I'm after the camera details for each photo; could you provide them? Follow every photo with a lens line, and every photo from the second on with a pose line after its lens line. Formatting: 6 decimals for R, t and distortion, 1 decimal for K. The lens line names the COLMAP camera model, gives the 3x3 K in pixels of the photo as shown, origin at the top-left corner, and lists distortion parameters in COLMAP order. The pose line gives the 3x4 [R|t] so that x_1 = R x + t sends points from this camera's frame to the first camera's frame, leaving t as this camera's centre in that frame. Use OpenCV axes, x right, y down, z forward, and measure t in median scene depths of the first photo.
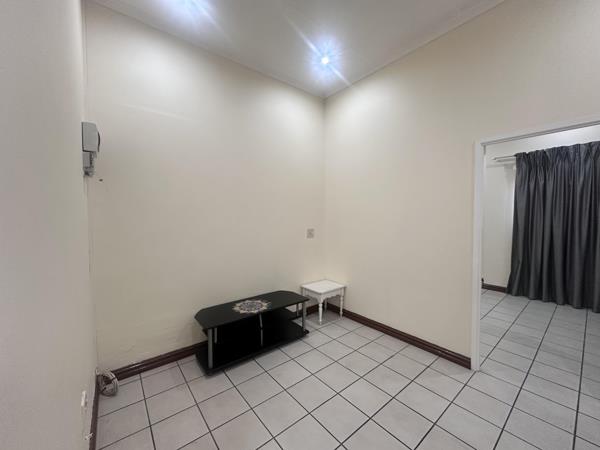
lens RADIAL K [[239.4, 0, 301.2], [0, 239.4, 223.5], [0, 0, 1]] dist [-0.014792, 0.000142]
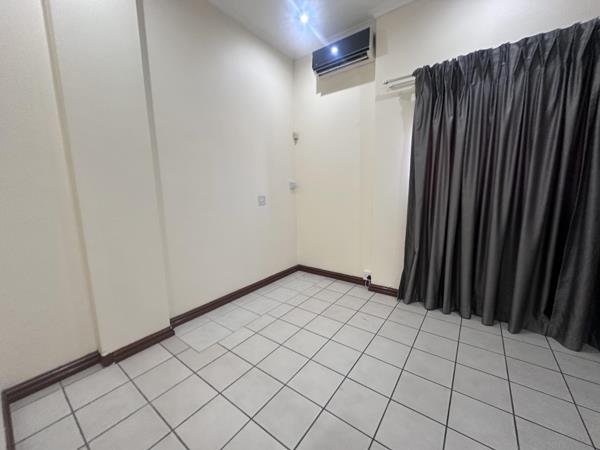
lens RADIAL K [[239.4, 0, 301.1], [0, 239.4, 228.1], [0, 0, 1]] dist [-0.014792, 0.000142]
pose [[0.971596, -0.048243, 0.231678, 0.509651], [0.022551, 0.993420, 0.112288, 0.021330], [-0.235570, -0.103874, 0.966290, 0.487215]]
